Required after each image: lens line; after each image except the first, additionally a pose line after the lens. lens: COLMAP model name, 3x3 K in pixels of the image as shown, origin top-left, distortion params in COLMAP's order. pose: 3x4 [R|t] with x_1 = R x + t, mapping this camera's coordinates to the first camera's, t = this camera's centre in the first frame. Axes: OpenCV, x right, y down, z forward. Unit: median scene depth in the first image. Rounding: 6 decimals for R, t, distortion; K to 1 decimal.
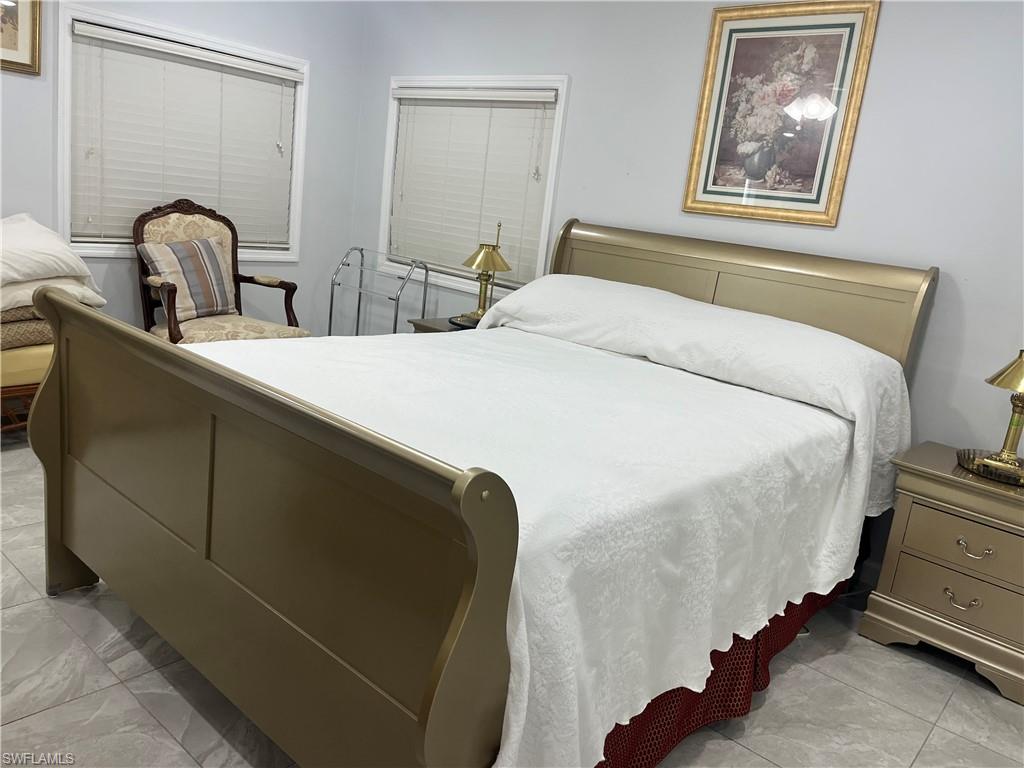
lens RADIAL K [[770.3, 0, 503.5], [0, 770.3, 379.6], [0, 0, 1]] dist [0.075754, -0.095163]
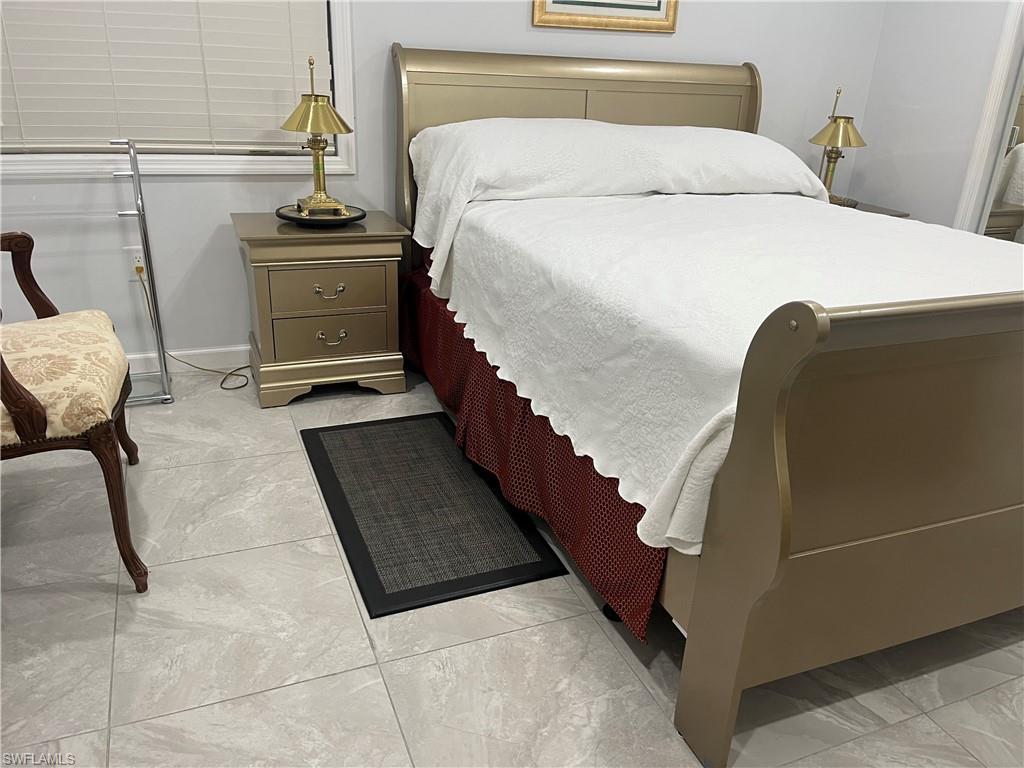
lens RADIAL K [[748.9, 0, 476.2], [0, 748.9, 409.2], [0, 0, 1]] dist [-0.010272, -0.007840]
pose [[0.470756, -0.477484, 0.741887, -0.715893], [0.210837, 0.877412, 0.430925, -0.226527], [-0.856701, -0.046443, 0.513719, 0.619948]]
